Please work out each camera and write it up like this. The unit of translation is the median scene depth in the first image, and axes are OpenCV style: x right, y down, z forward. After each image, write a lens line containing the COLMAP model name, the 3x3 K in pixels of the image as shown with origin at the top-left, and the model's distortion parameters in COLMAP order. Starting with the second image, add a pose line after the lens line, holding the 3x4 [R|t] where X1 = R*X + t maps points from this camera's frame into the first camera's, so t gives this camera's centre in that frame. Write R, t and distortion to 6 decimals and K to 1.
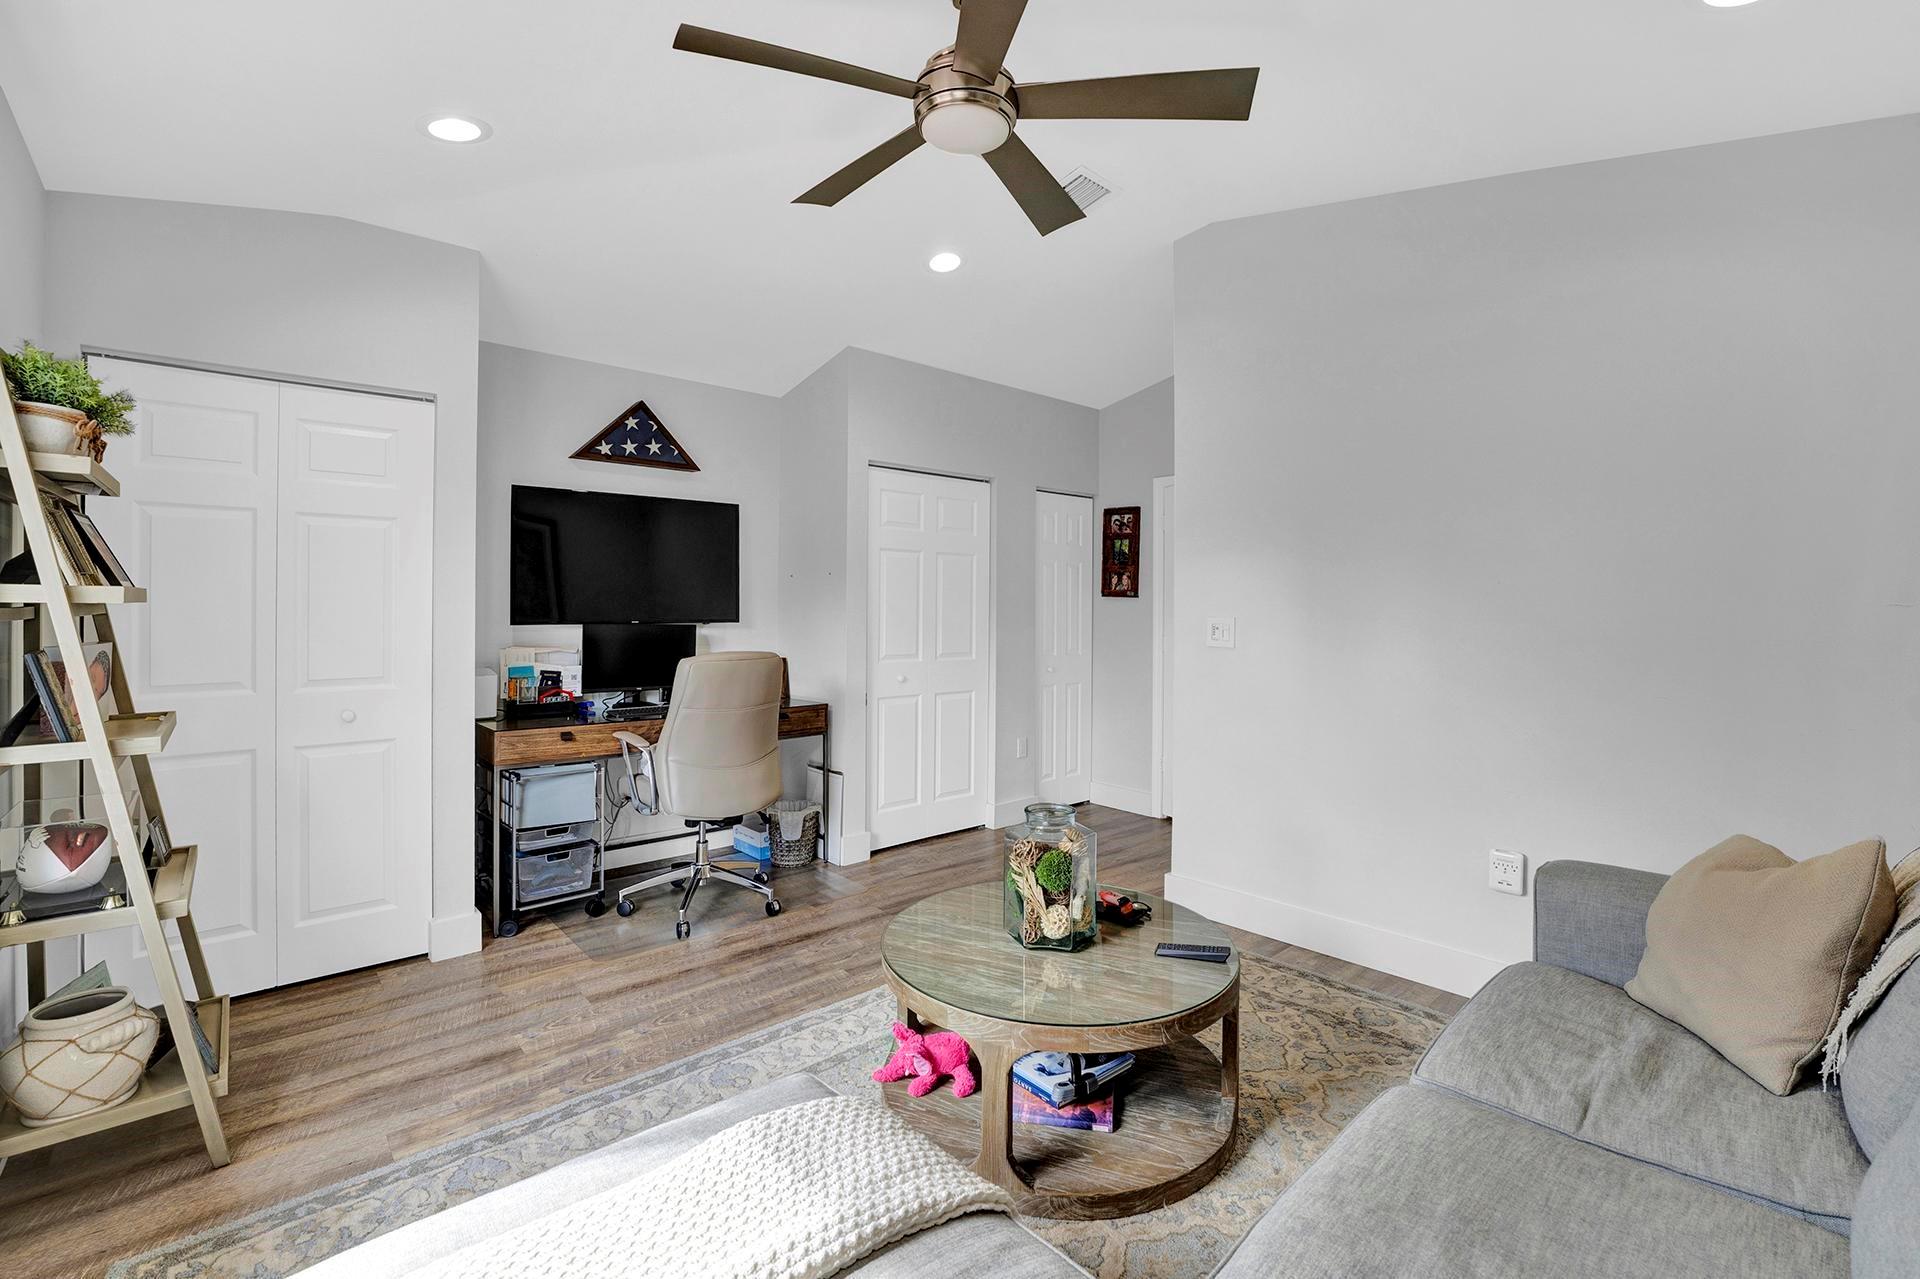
lens RADIAL K [[835.7, 0, 964.9], [0, 835.7, 641.1], [0, 0, 1]] dist [-0.020836, 0.000374]
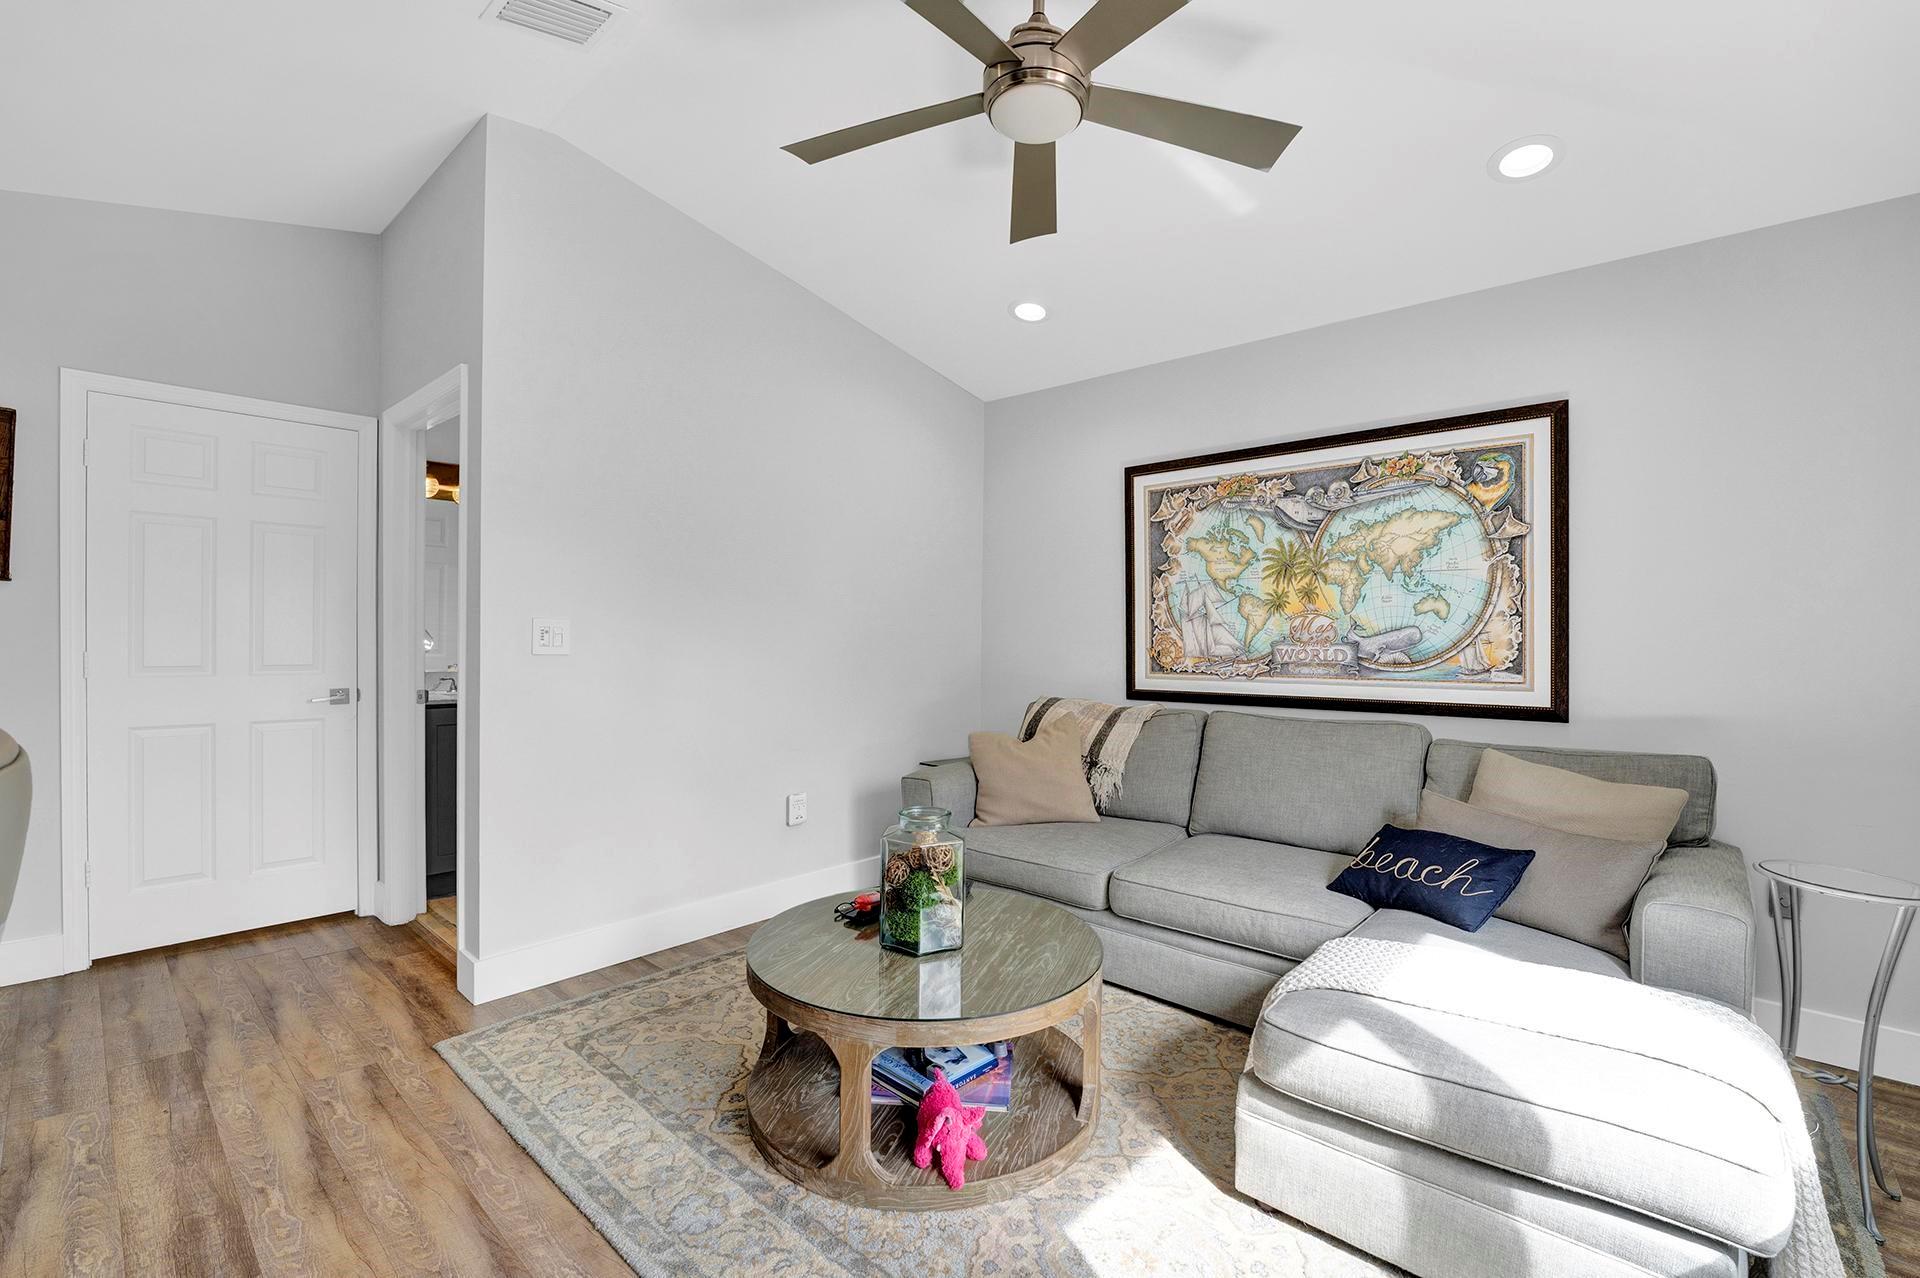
lens RADIAL K [[835.7, 0, 964.9], [0, 835.7, 640.6], [0, 0, 1]] dist [-0.020836, 0.000374]
pose [[-0.102428, -0.011744, 0.994671, -0.659630], [0.017186, 0.999760, 0.013574, -0.012606], [-0.994592, 0.018485, -0.102202, 0.774043]]
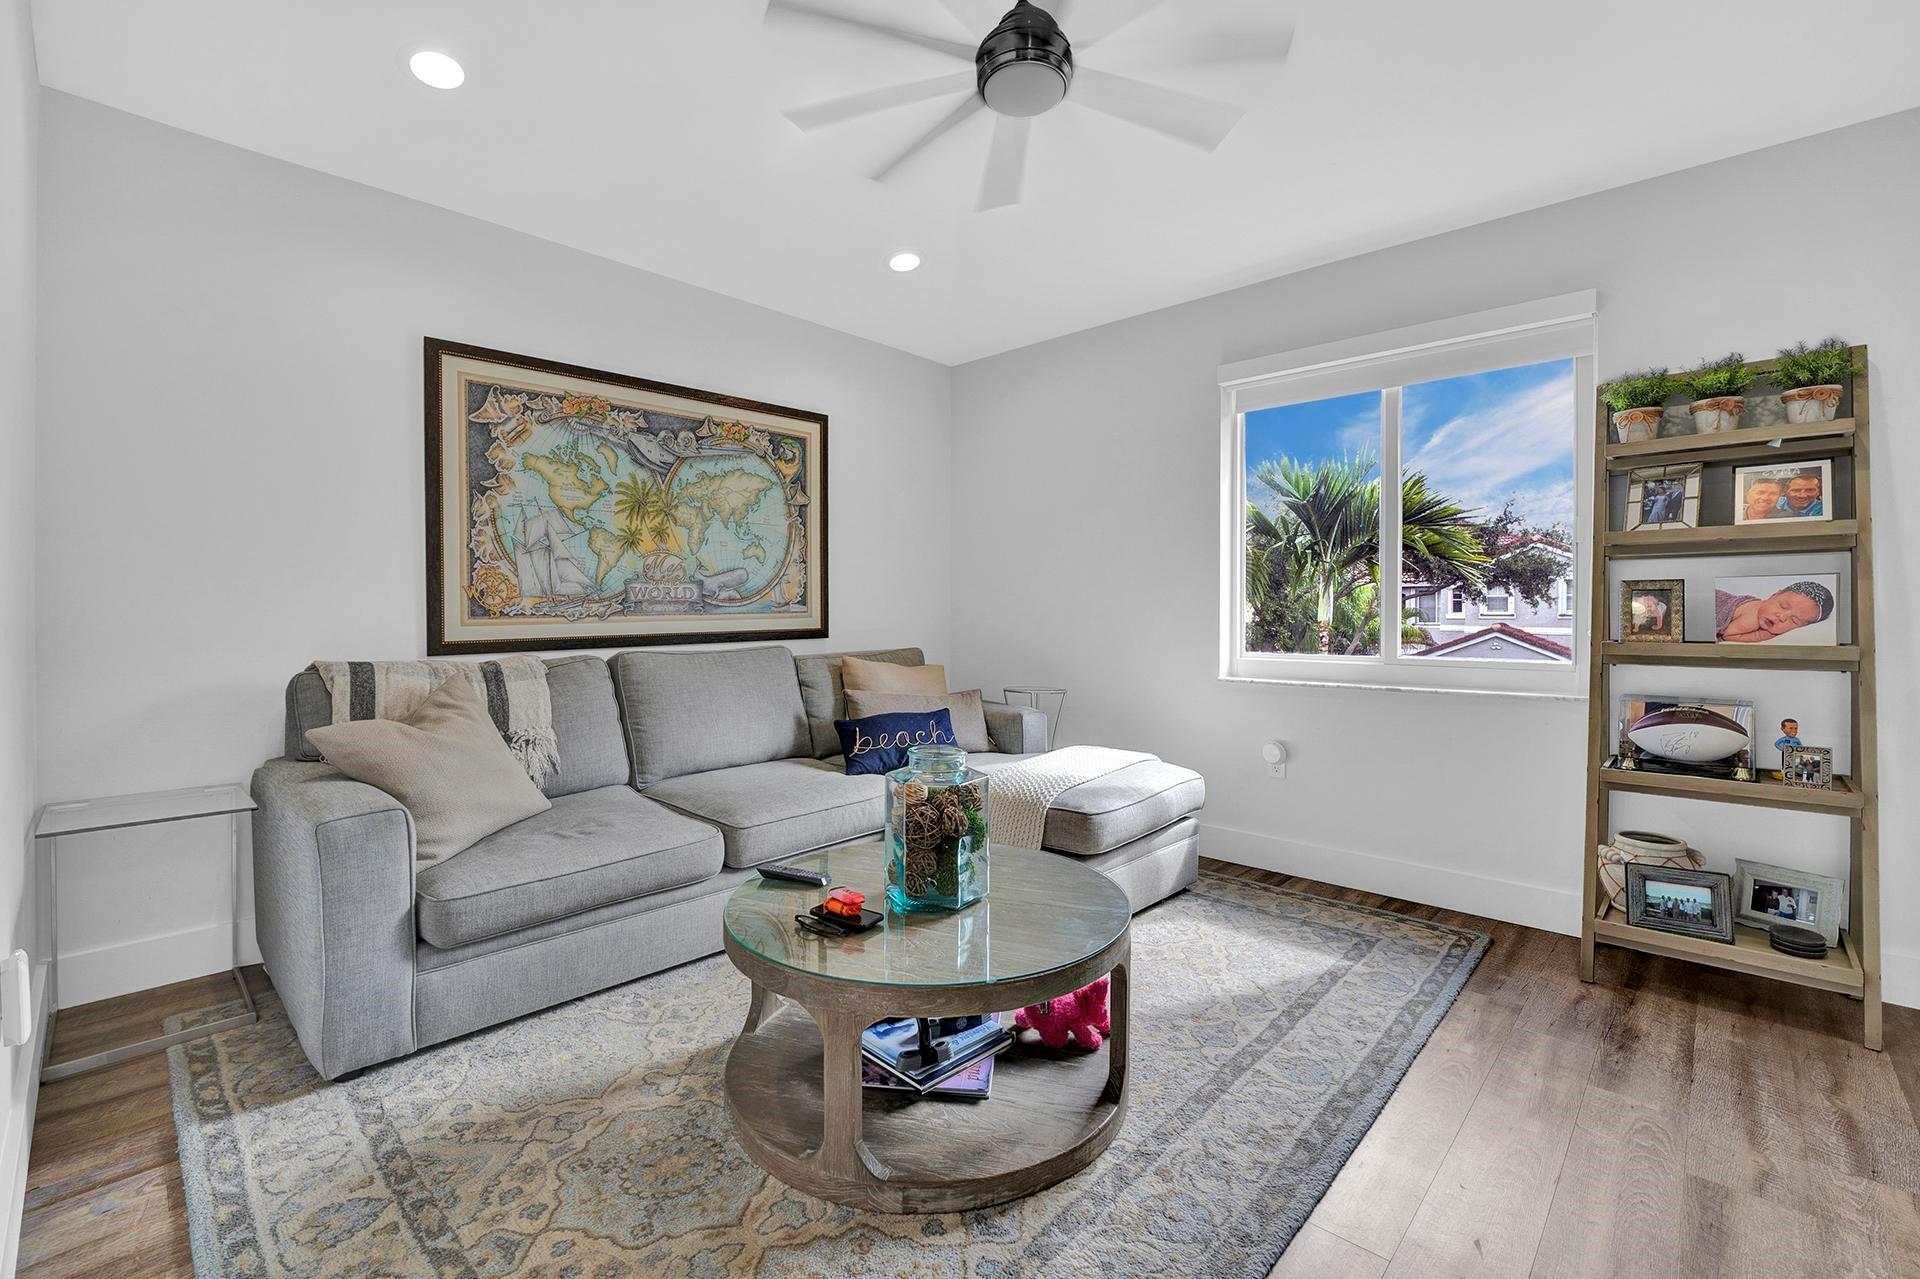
lens RADIAL K [[813.3, 0, 961.5], [0, 813.3, 612.7], [0, 0, 1]] dist [-0.033360, 0.000035]
pose [[-0.996773, -0.003581, -0.080188, 0.103760], [-0.006201, 0.999454, 0.032446, 0.019288], [0.080028, 0.032839, -0.996252, 1.362280]]
